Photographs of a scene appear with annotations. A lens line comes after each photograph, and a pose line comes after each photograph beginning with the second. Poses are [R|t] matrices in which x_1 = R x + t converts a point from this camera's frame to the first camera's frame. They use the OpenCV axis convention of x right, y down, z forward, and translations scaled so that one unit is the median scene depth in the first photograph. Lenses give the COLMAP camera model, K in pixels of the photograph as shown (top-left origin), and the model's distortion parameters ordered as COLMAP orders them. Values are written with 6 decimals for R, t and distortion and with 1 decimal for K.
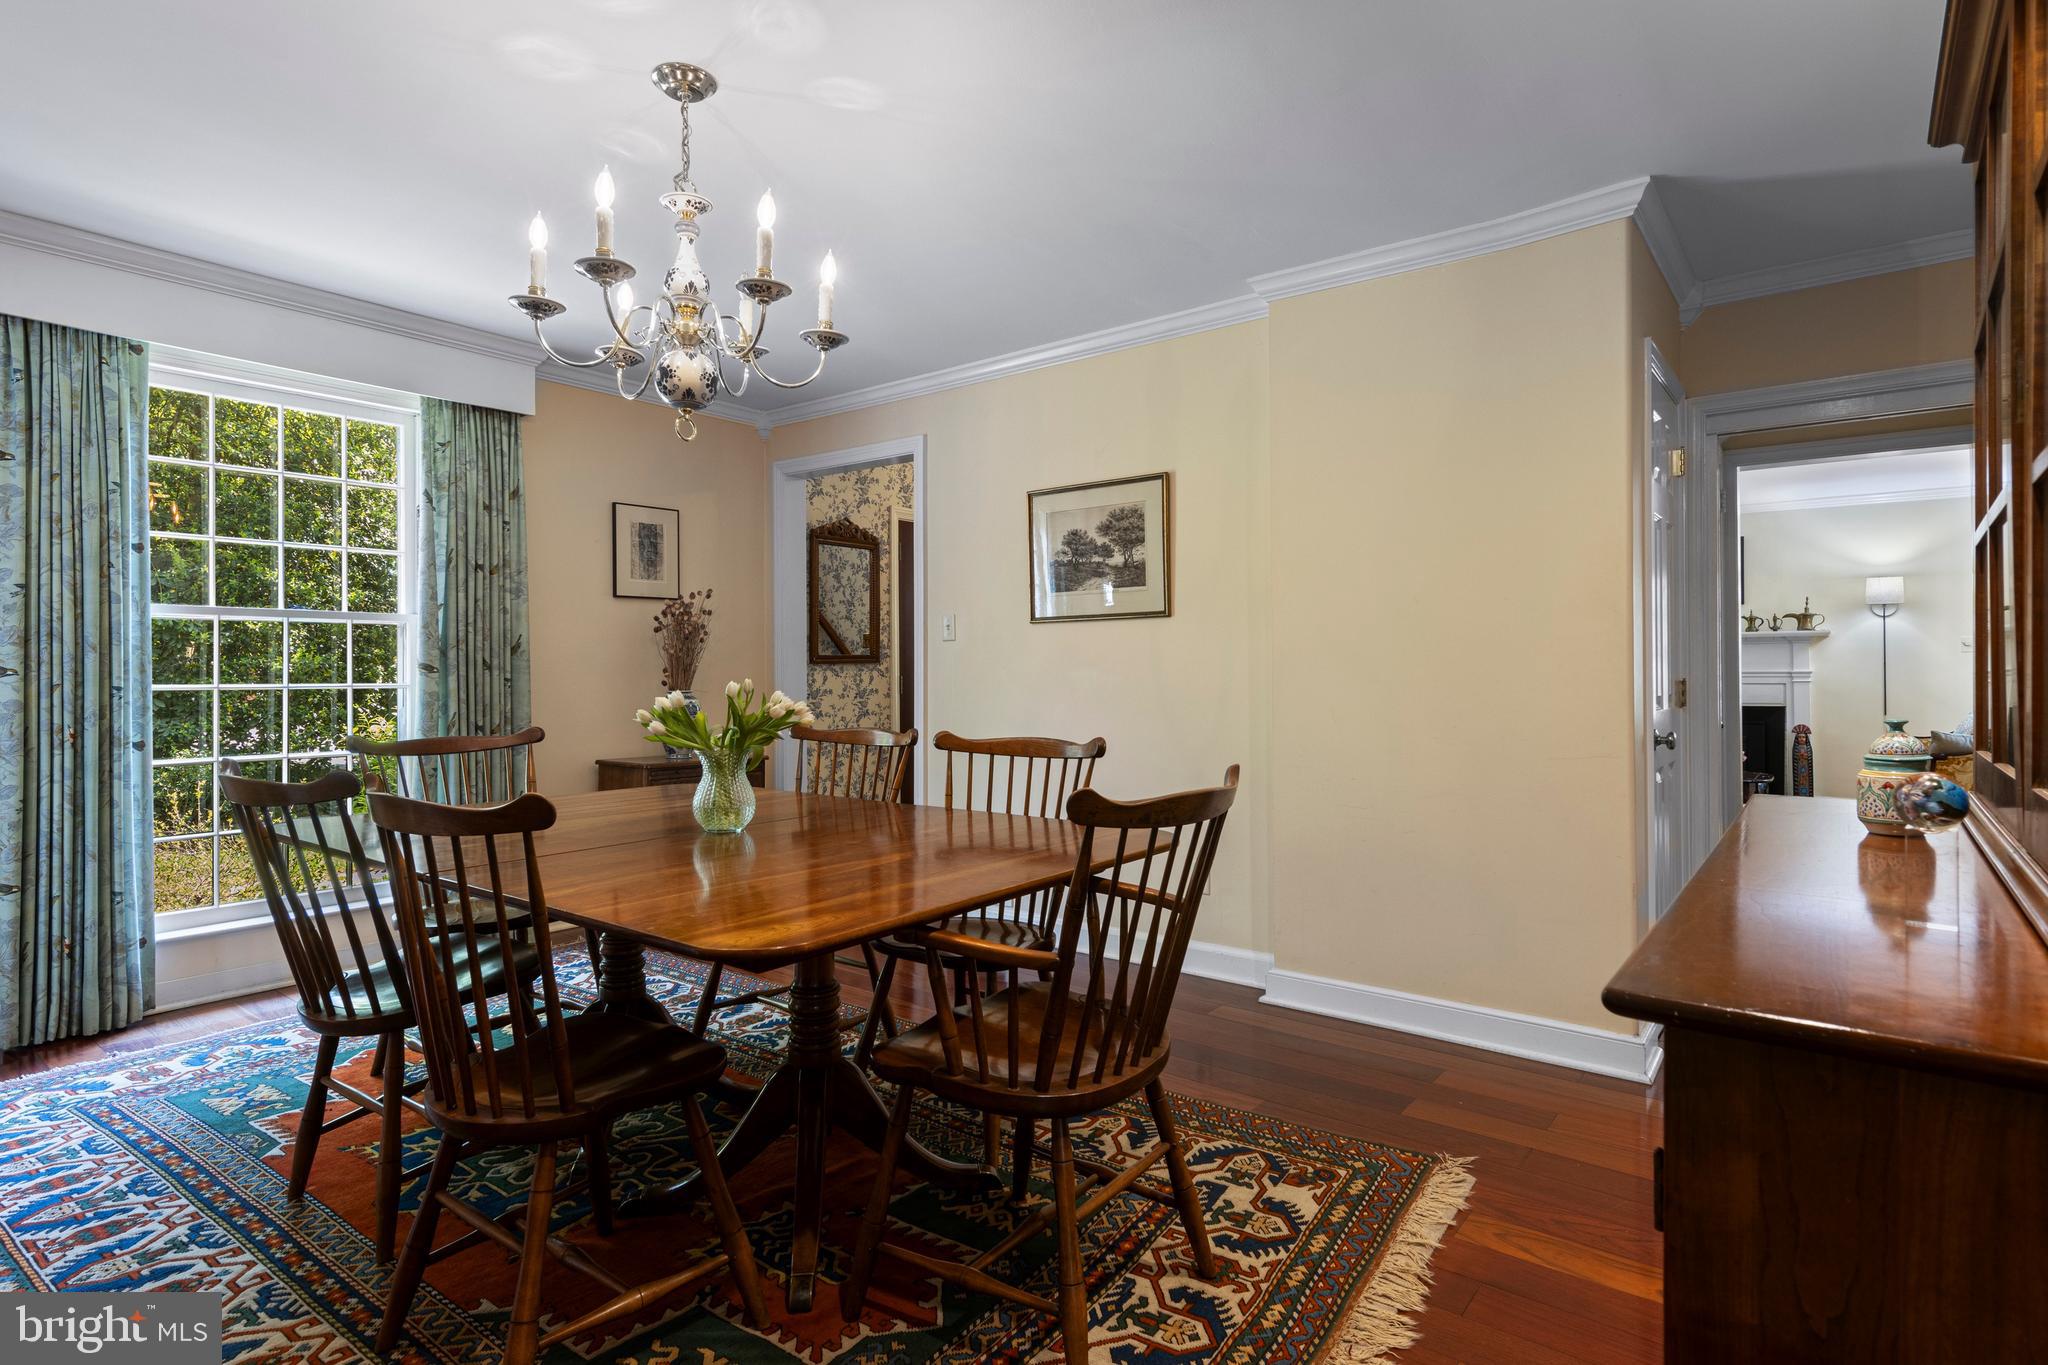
lens RADIAL K [[1051.7, 0, 1024.3], [0, 1051.7, 669.6], [0, 0, 1]] dist [0.016520, -0.006196]
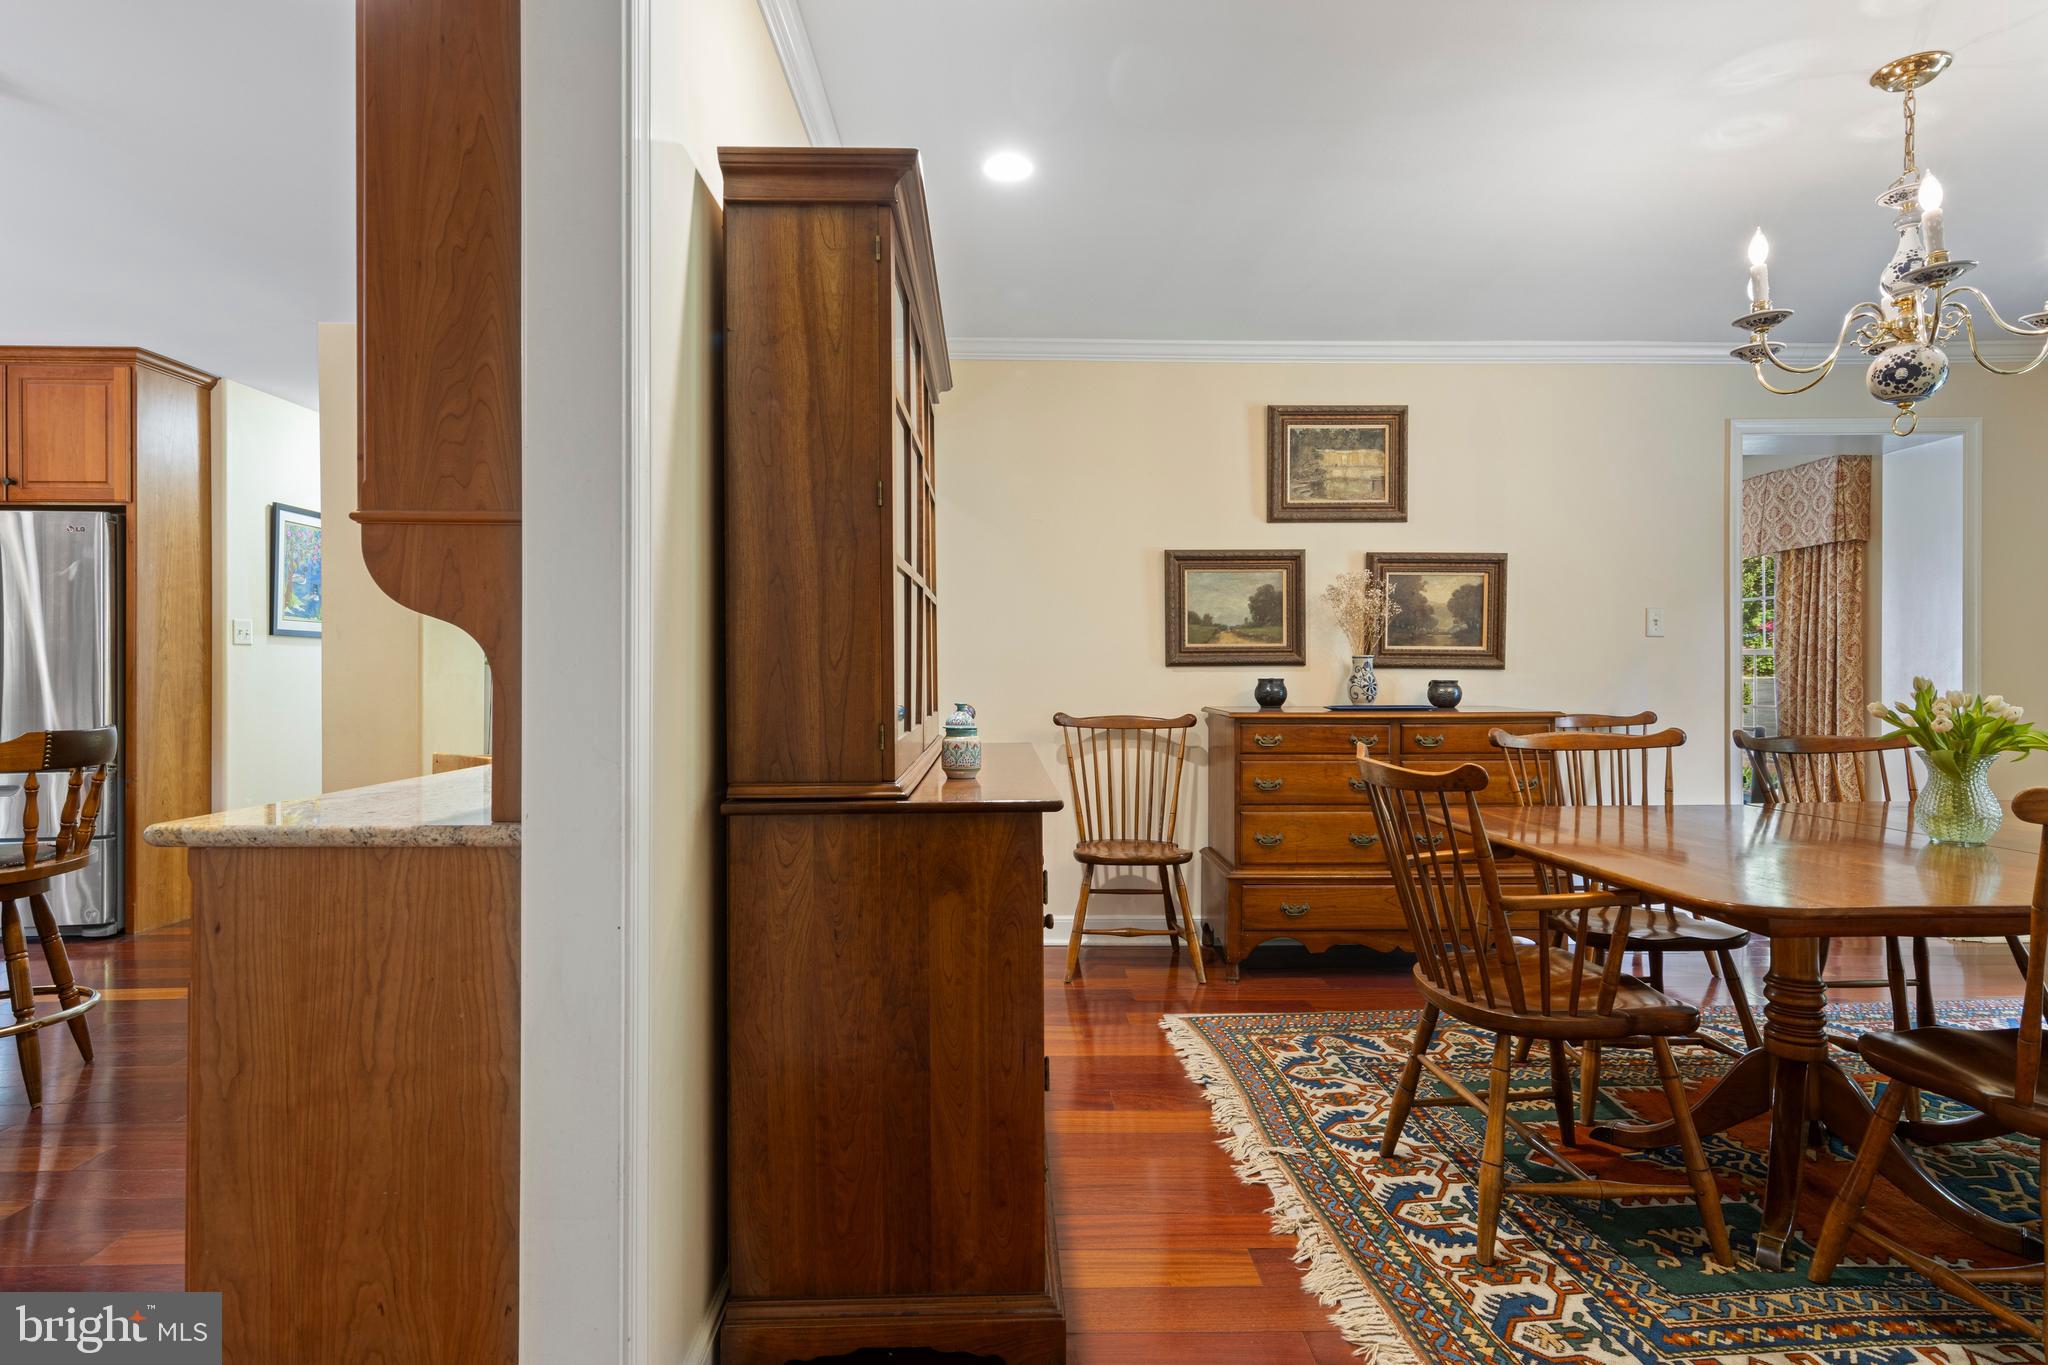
lens RADIAL K [[1051.7, 0, 1024.3], [0, 1051.7, 669.6], [0, 0, 1]] dist [0.016520, -0.006196]
pose [[-0.769095, 0.003462, -0.639125, 0.699682], [0.005489, 0.999984, -0.001188, -0.000734], [0.639111, -0.004422, -0.769102, 0.902161]]
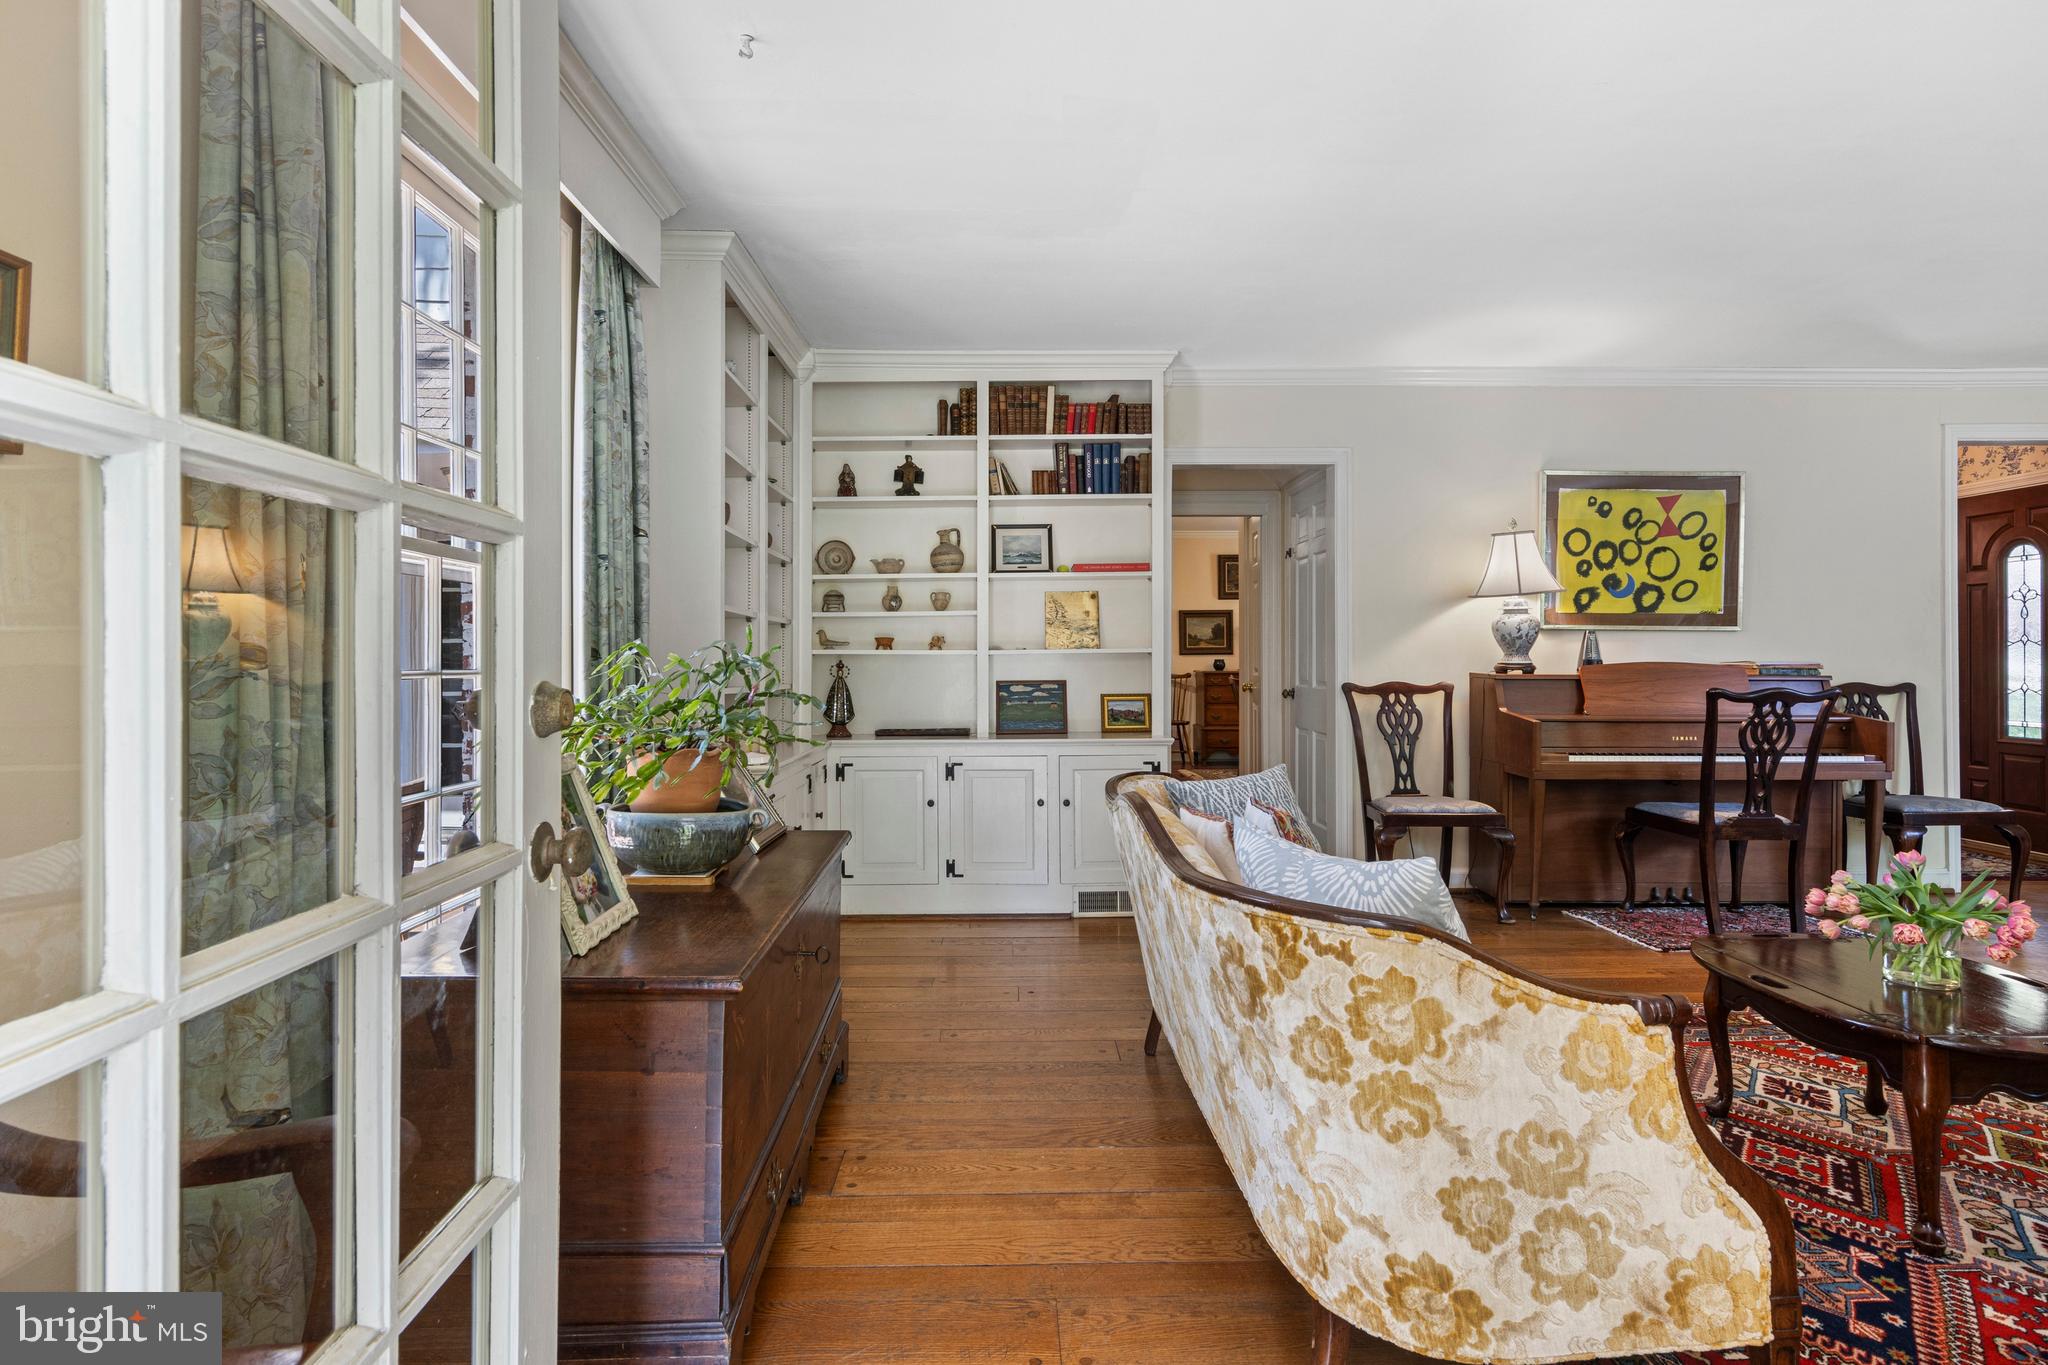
lens RADIAL K [[1046.8, 0, 1021.5], [0, 1046.8, 678.4], [0, 0, 1]] dist [0.014236, -0.005957]
pose [[-0.772500, 0.017905, -0.634762, 2.324097], [0.008340, 0.999802, 0.018052, 0.005857], [0.634959, 0.008652, -0.772497, 2.345633]]
